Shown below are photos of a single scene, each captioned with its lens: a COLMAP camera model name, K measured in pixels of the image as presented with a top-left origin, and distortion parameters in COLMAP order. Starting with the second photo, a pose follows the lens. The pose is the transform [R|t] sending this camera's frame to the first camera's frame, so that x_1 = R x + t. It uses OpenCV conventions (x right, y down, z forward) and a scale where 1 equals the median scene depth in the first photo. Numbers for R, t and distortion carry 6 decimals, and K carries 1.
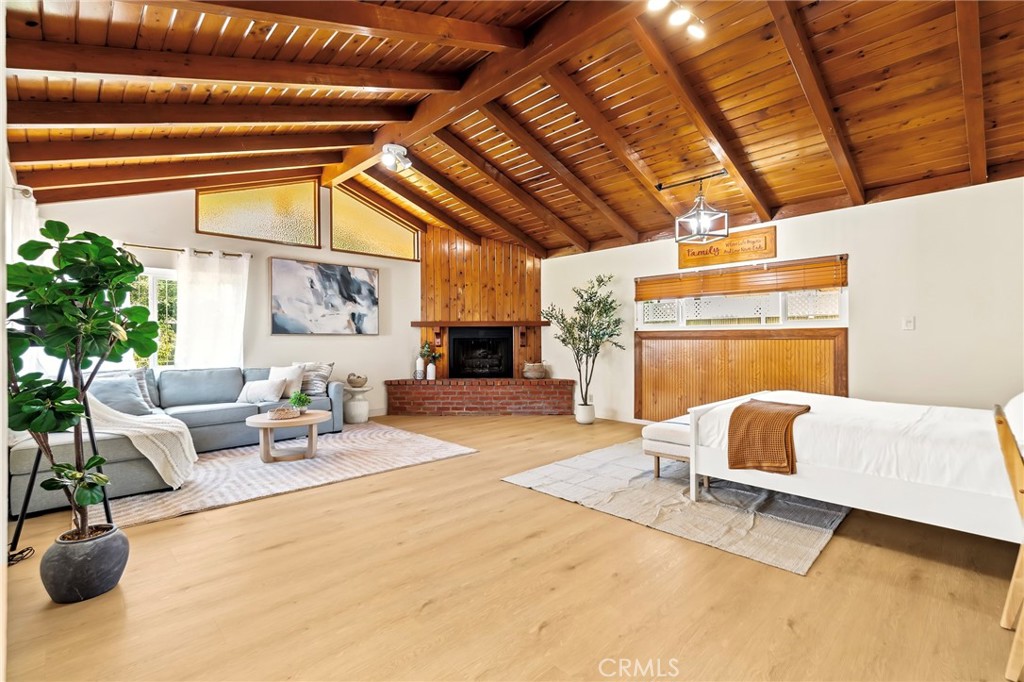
lens RADIAL K [[451.9, 0, 508.7], [0, 451.9, 336.2], [0, 0, 1]] dist [0.004452, -0.000939]
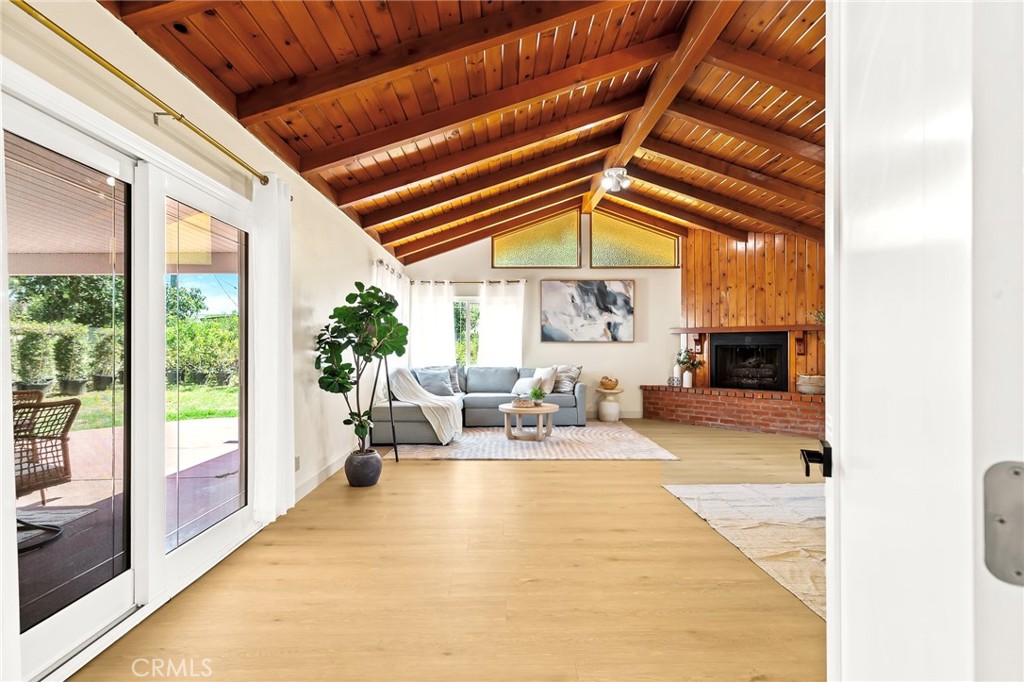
lens RADIAL K [[451.9, 0, 506.6], [0, 451.9, 345.6], [0, 0, 1]] dist [0.004452, -0.000939]
pose [[0.742192, 0.001524, -0.670185, 0.236770], [0.002648, 0.999983, 0.005207, -0.000730], [0.670182, -0.005639, 0.742176, 0.012511]]
